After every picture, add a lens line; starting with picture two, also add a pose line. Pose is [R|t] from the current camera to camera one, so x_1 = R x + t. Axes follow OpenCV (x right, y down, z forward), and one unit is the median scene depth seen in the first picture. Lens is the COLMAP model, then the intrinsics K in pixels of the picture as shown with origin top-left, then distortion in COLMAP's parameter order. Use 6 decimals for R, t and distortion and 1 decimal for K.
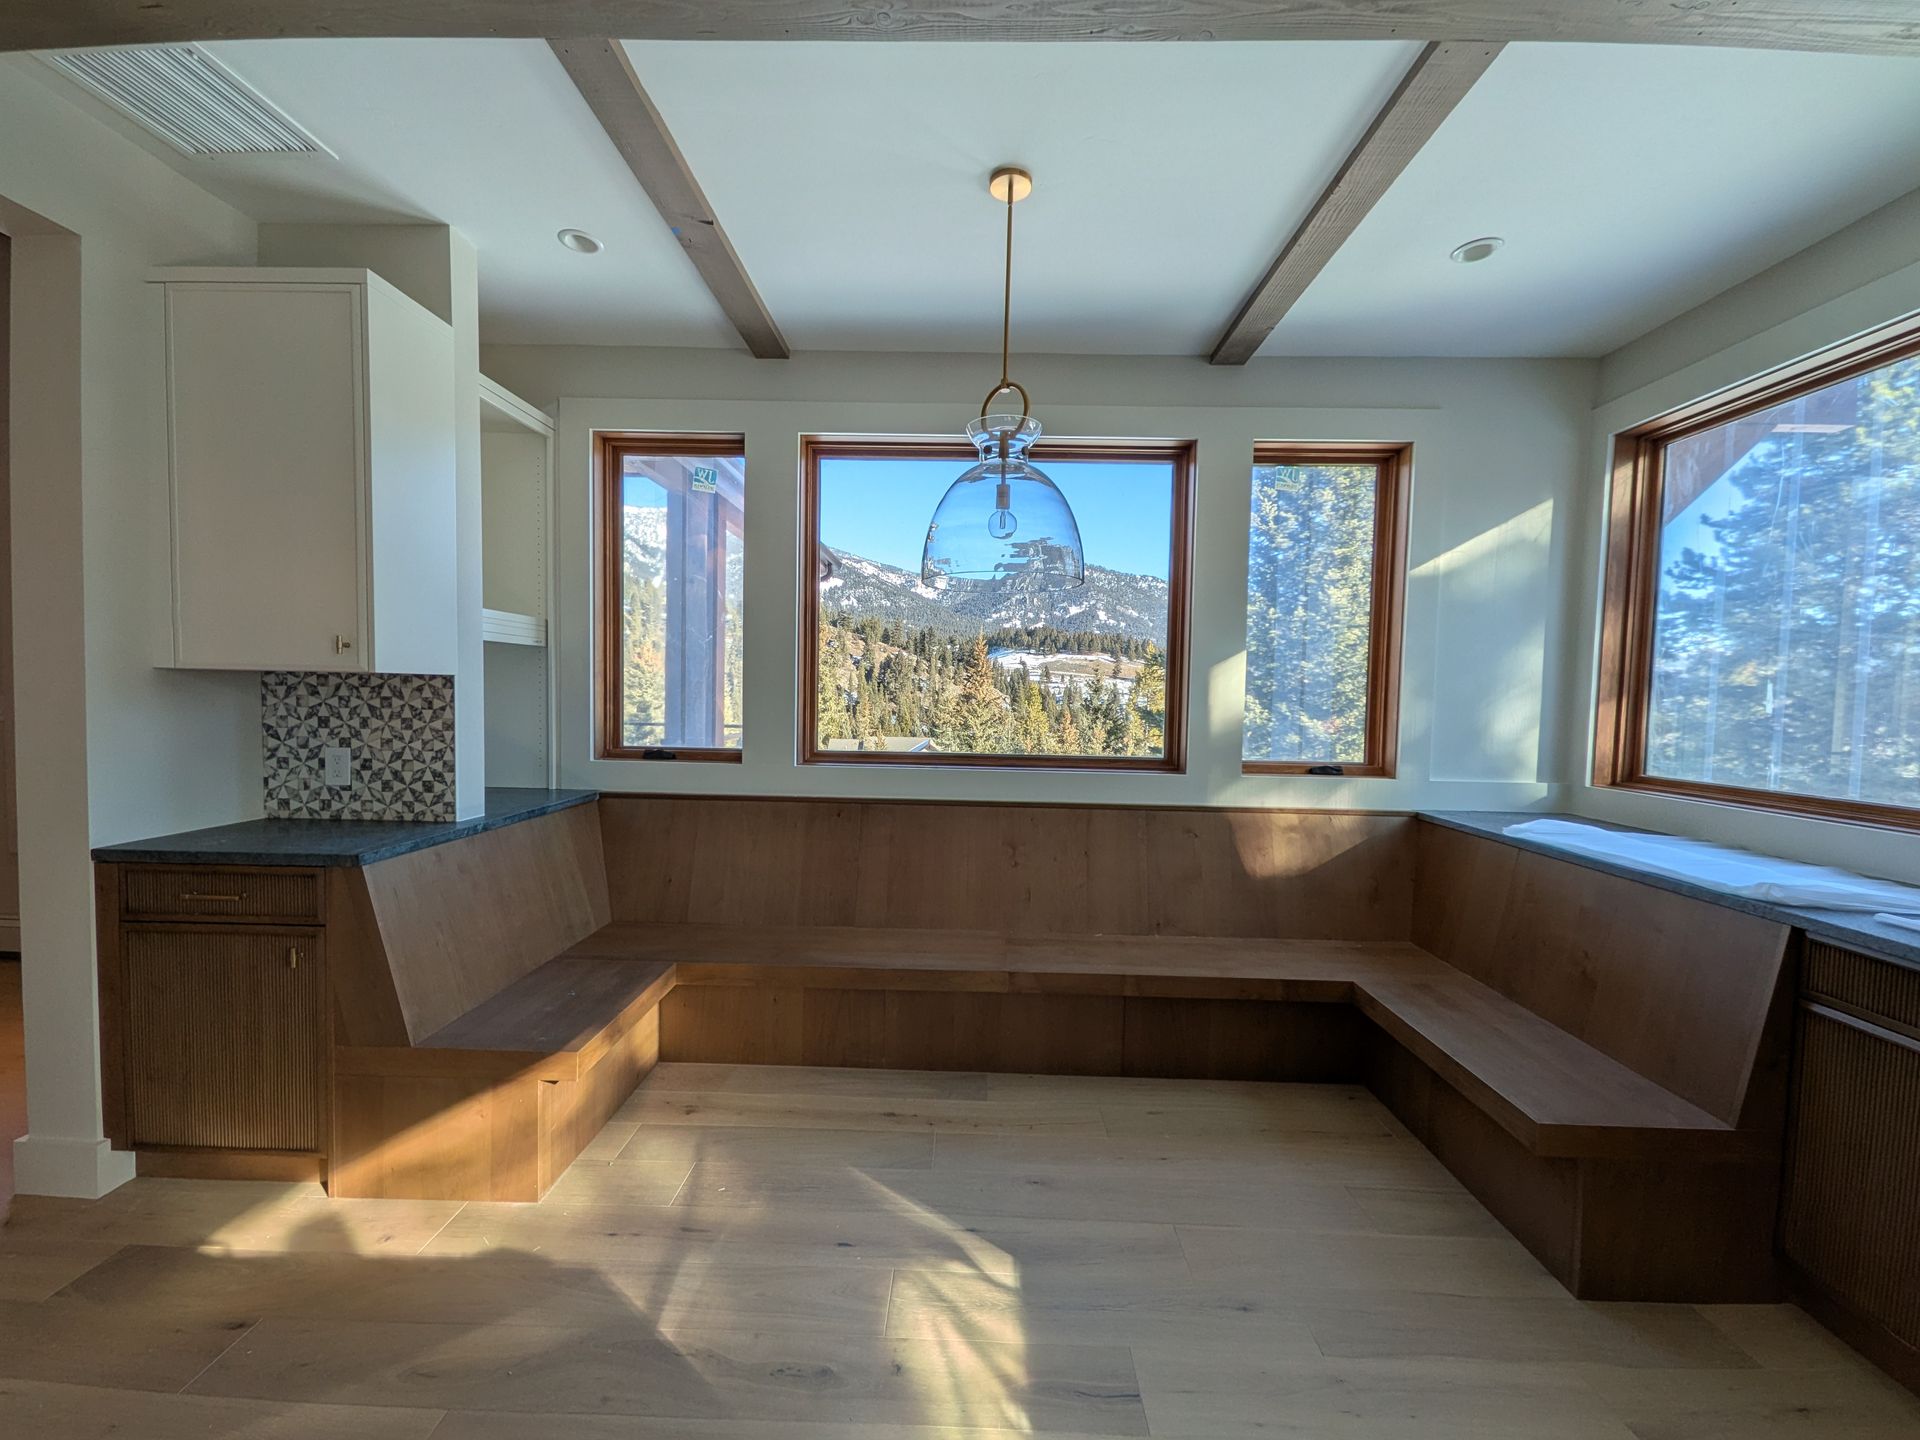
lens RADIAL K [[768.2, 0, 963.4], [0, 768.2, 728.1], [0, 0, 1]] dist [-0.001692, 0.000245]
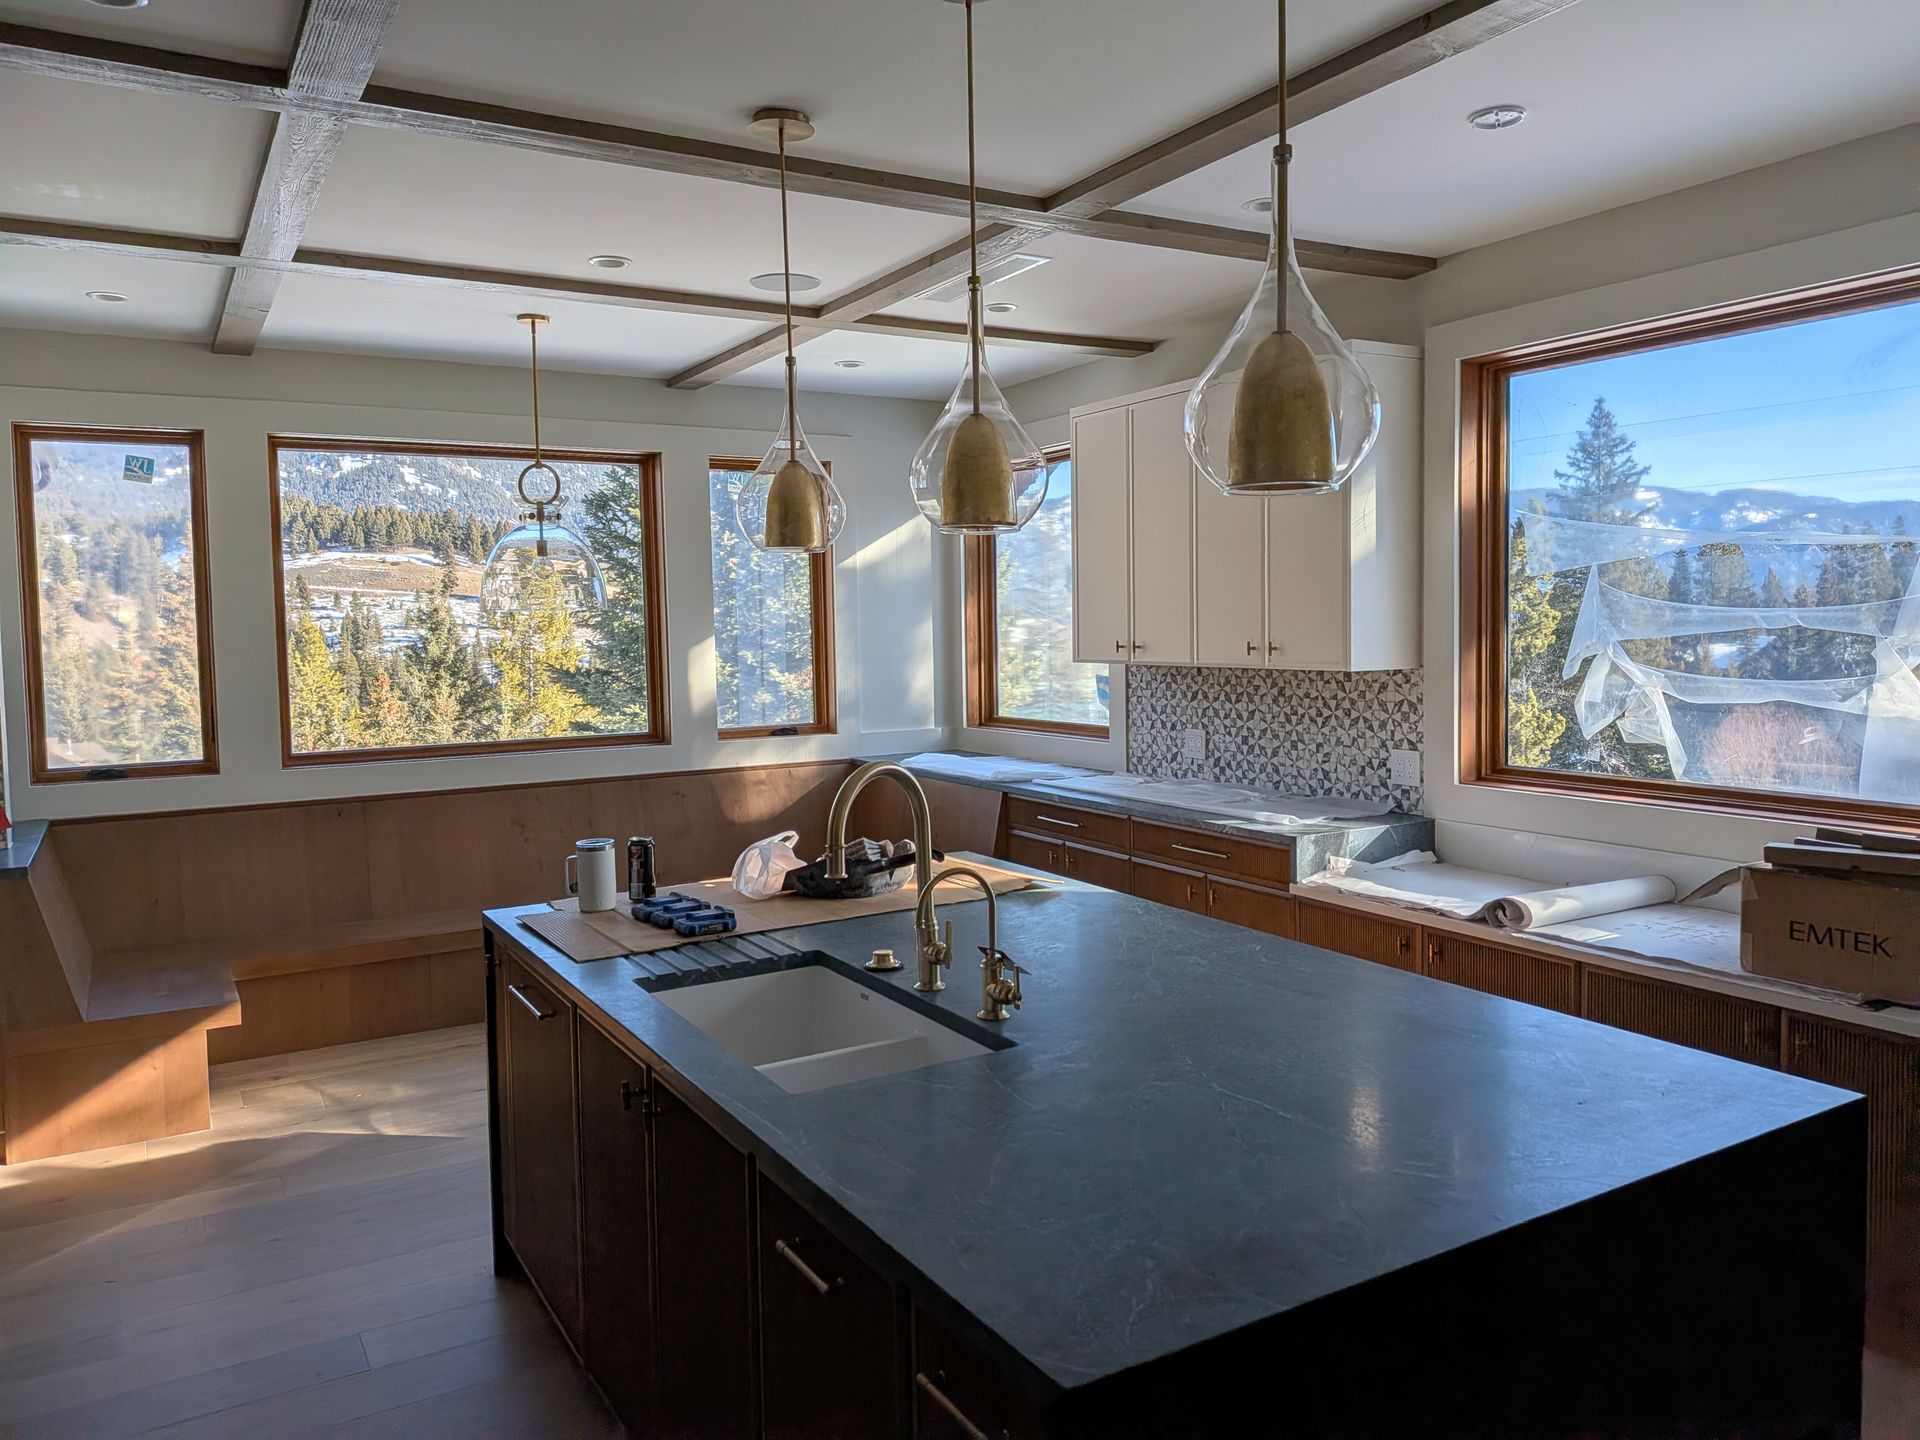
lens RADIAL K [[1396.6, 0, 962.1], [0, 1396.6, 712.5], [0, 0, 1]] dist [0.030932, -0.004195]
pose [[0.853863, -0.073063, 0.515344, -0.405749], [0.062375, 0.997327, 0.038048, -0.039149], [-0.516746, -0.000343, 0.856139, -0.991582]]
